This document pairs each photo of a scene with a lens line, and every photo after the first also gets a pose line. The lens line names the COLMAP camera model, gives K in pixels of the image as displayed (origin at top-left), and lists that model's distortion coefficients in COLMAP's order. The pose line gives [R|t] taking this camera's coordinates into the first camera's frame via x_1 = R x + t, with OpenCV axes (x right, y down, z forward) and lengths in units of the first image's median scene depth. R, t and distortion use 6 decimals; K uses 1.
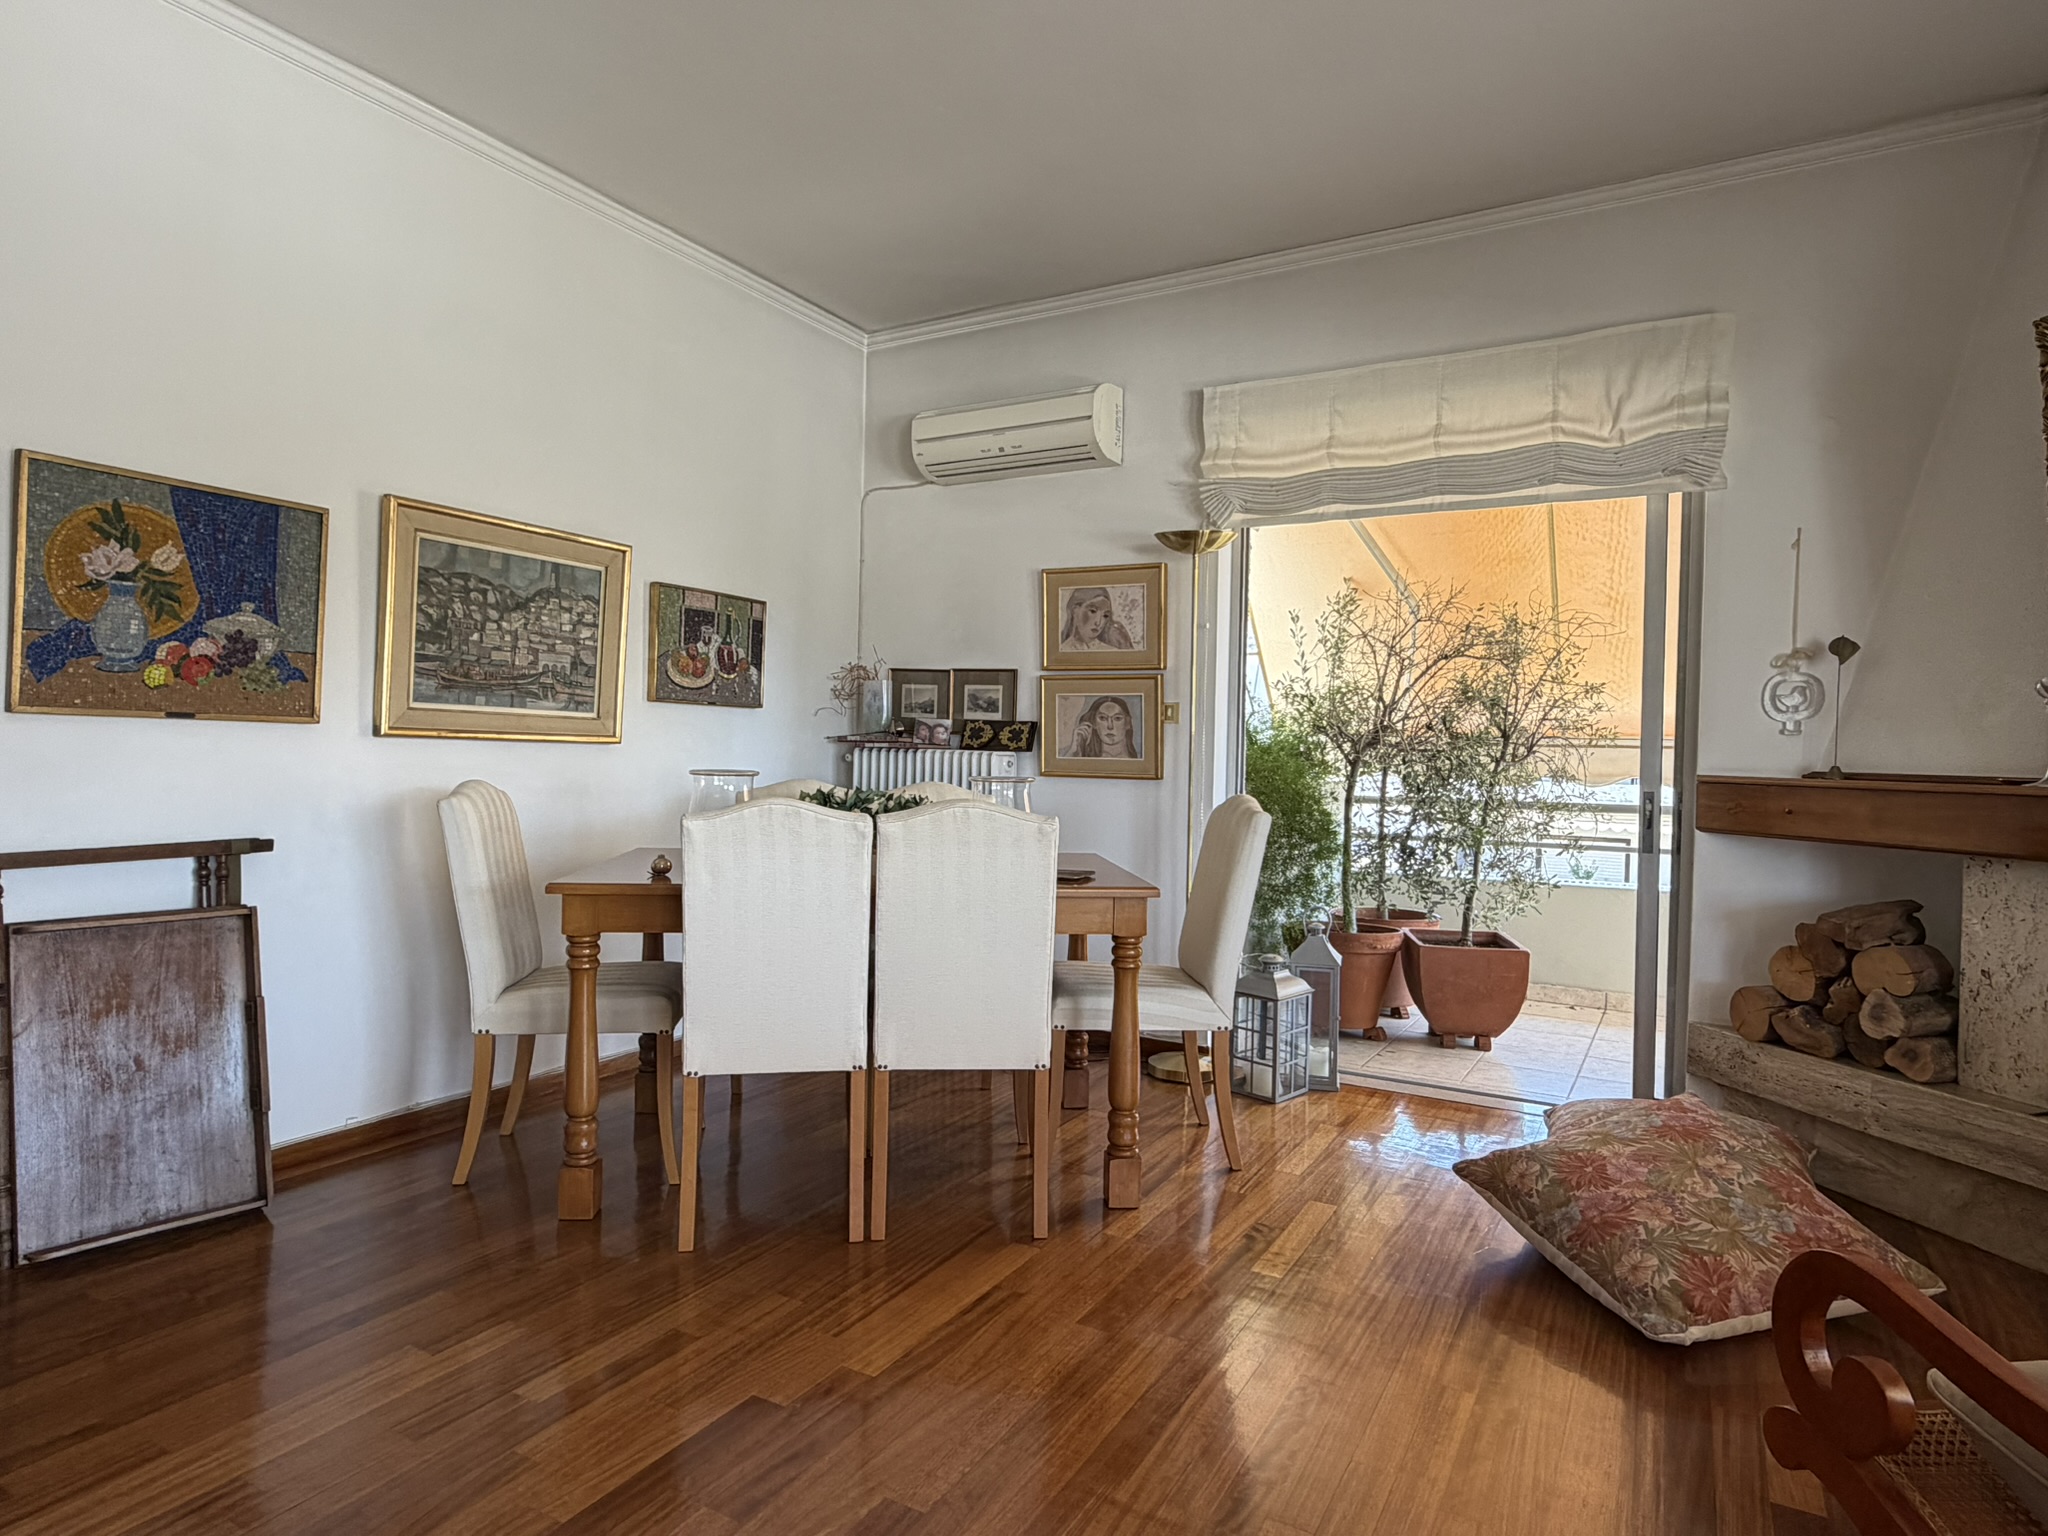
lens RADIAL K [[1174.5, 0, 1024.5], [0, 1174.5, 767.5], [0, 0, 1]] dist [0.007988, -0.001476]
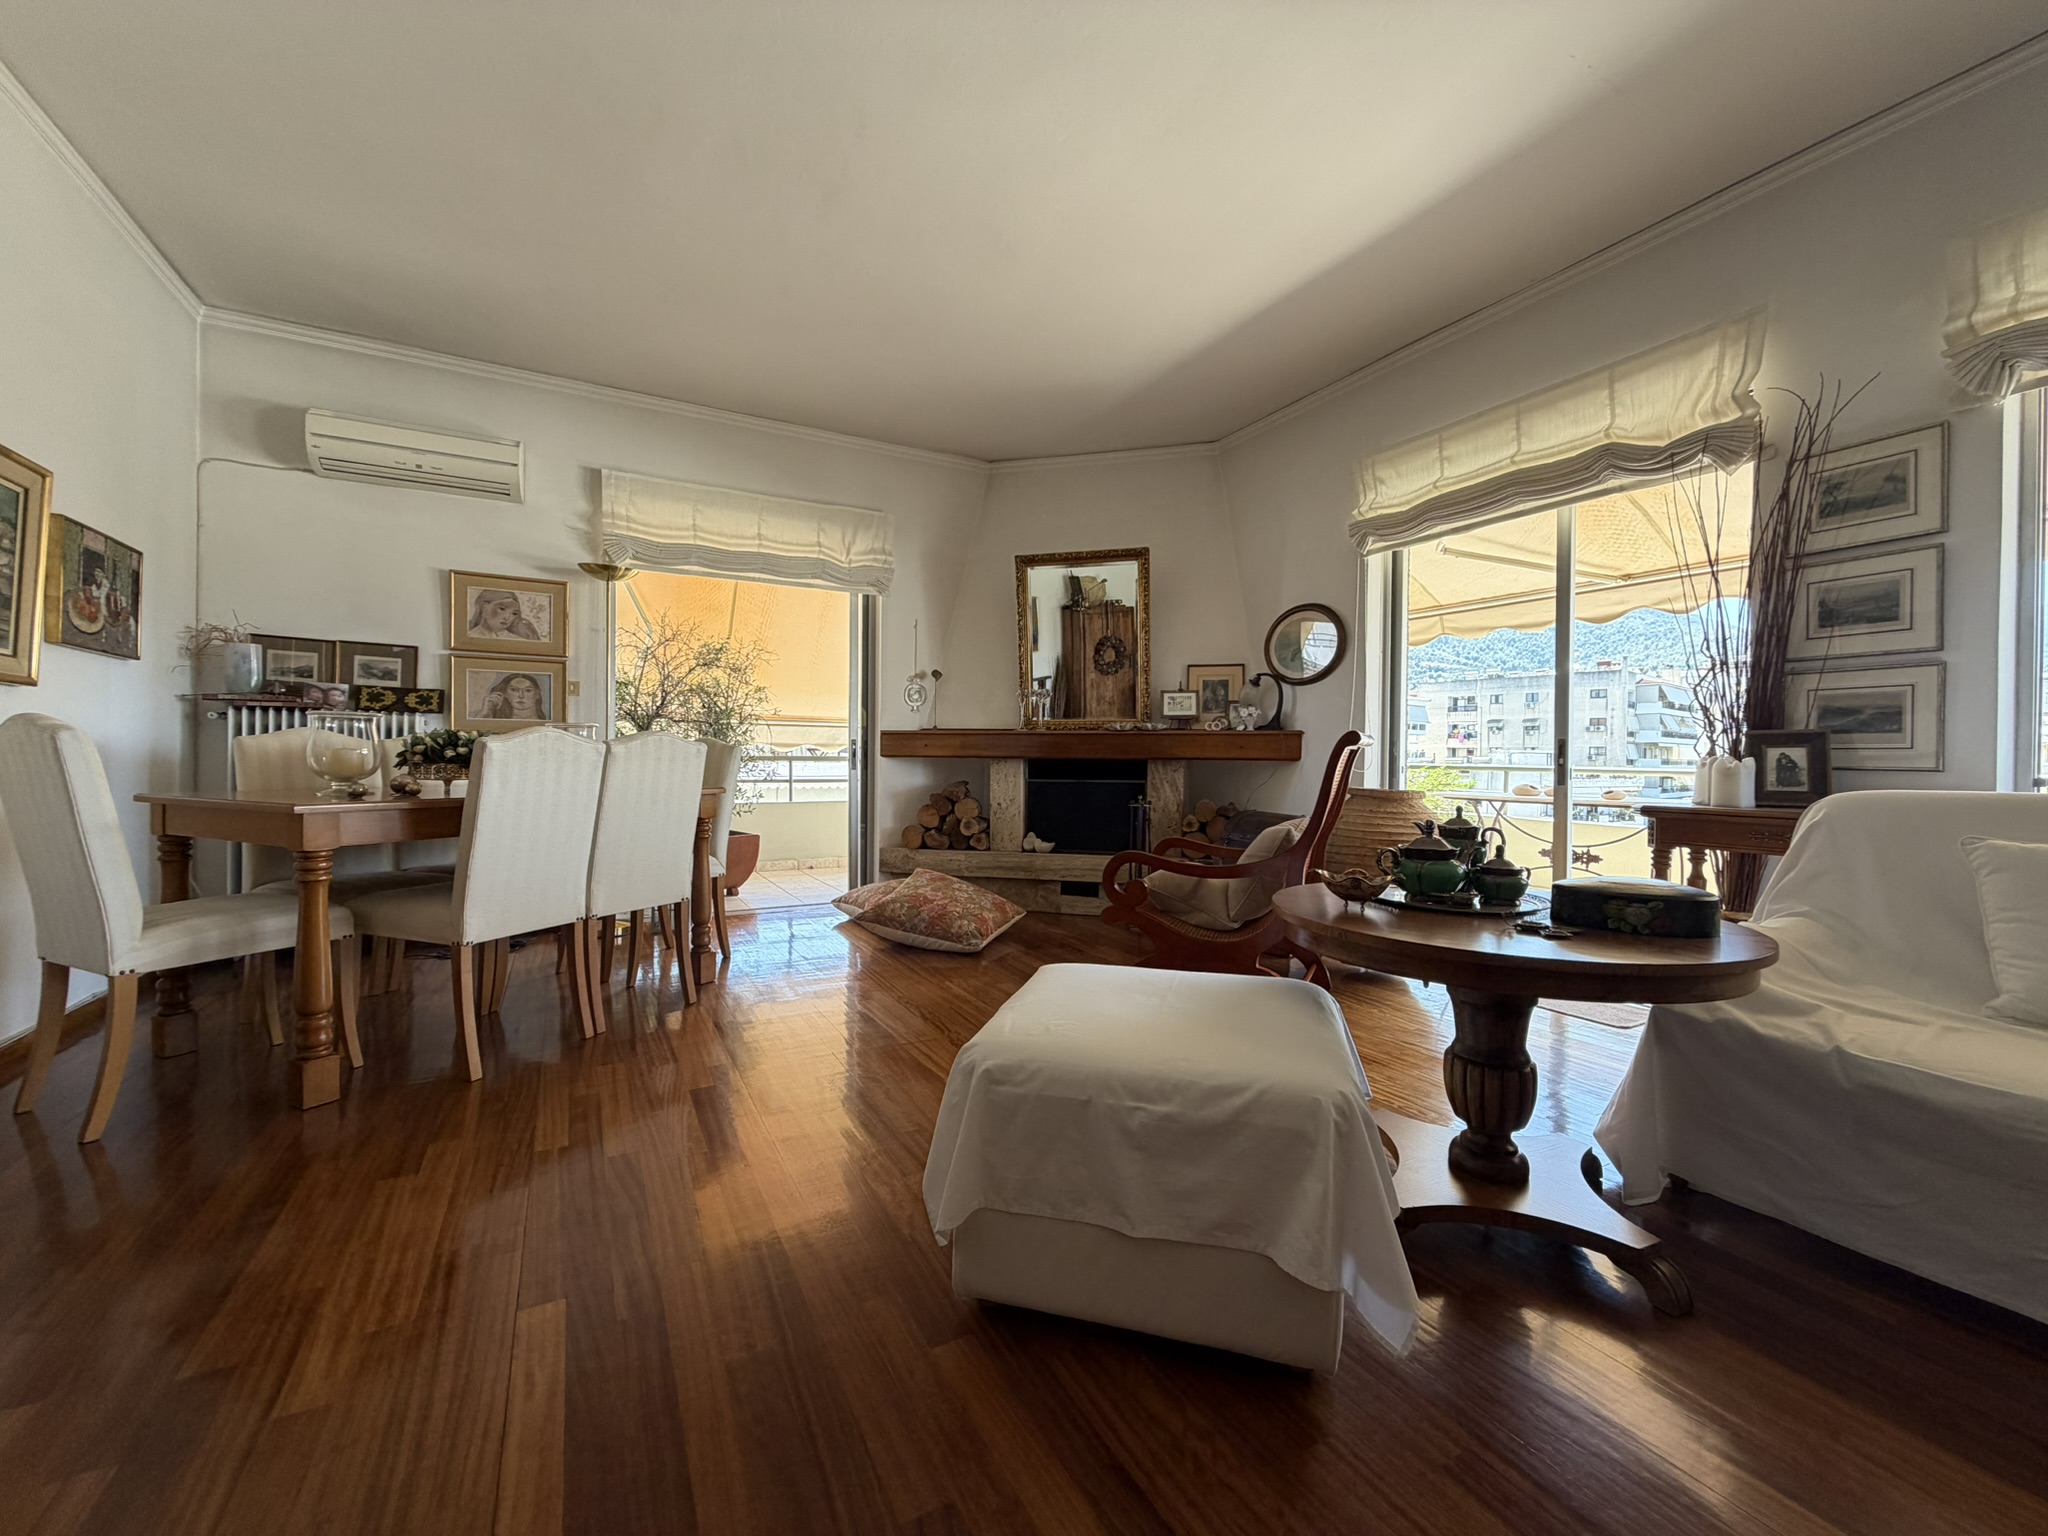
lens RADIAL K [[816.6, 0, 1022.3], [0, 816.6, 766.9], [0, 0, 1]] dist [0.001913, -0.000208]
pose [[0.520237, -0.025496, 0.853641, -0.511747], [0.015302, 0.999672, 0.020532, 0.042722], [-0.853885, 0.002381, 0.520456, 0.019047]]
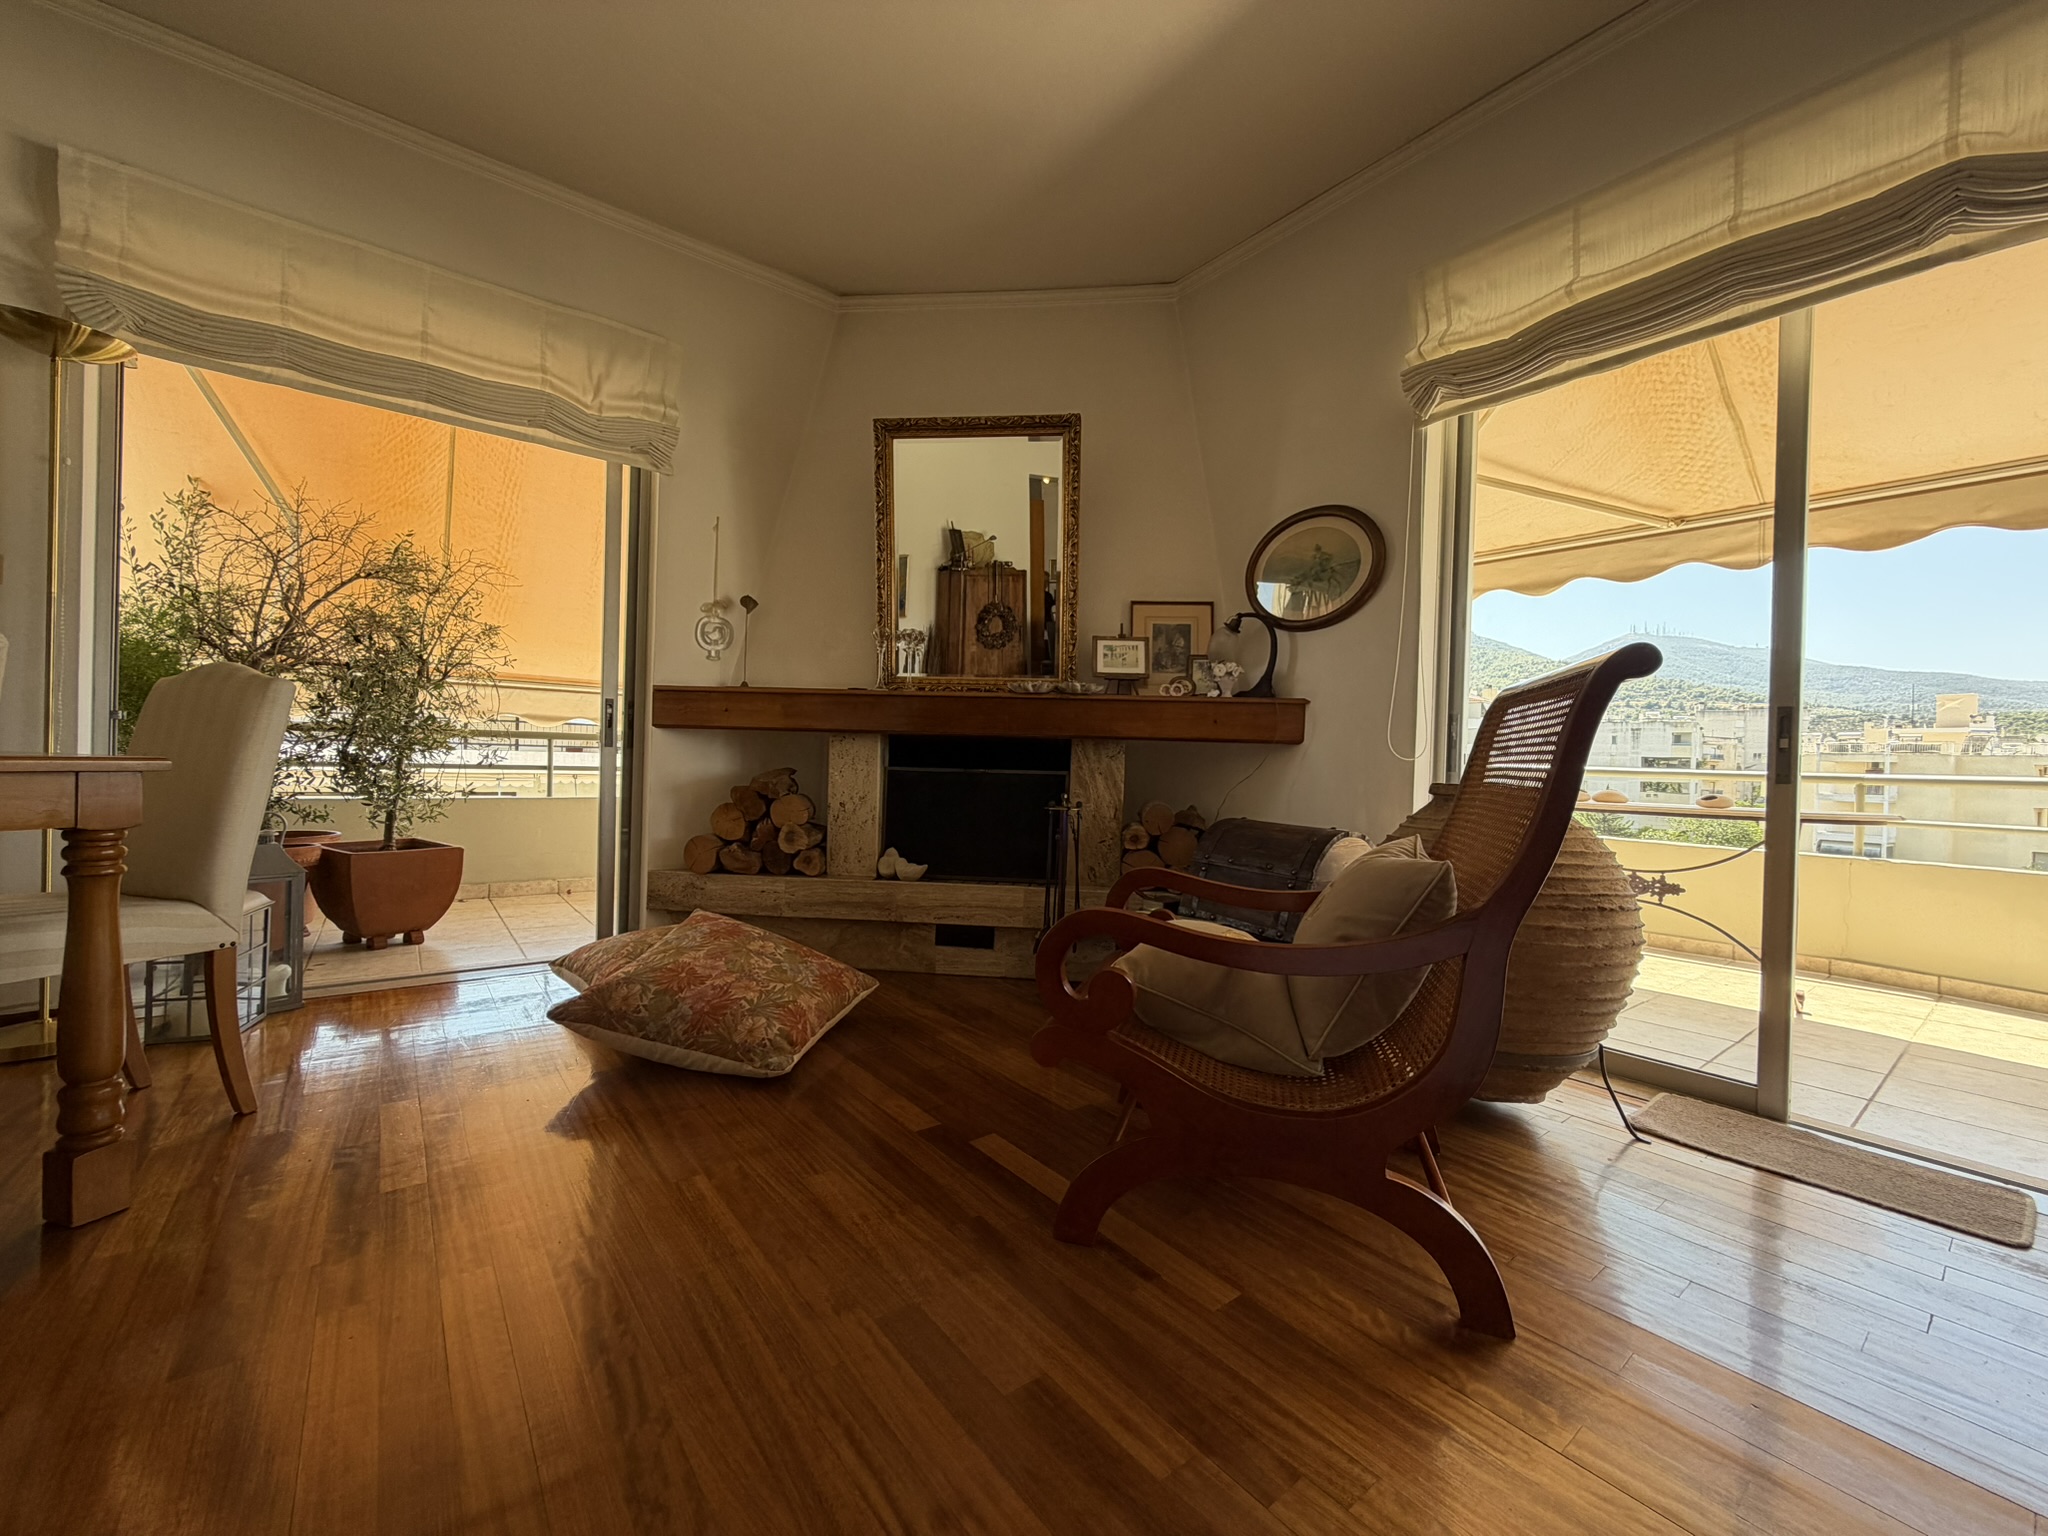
lens RADIAL K [[816.6, 0, 1021.5], [0, 816.6, 767.2], [0, 0, 1]] dist [0.001913, -0.000208]
pose [[0.380094, -0.015523, 0.924818, -0.118944], [-0.006714, 0.999787, 0.019541, 0.072989], [-0.924924, -0.013636, 0.379908, 0.243668]]
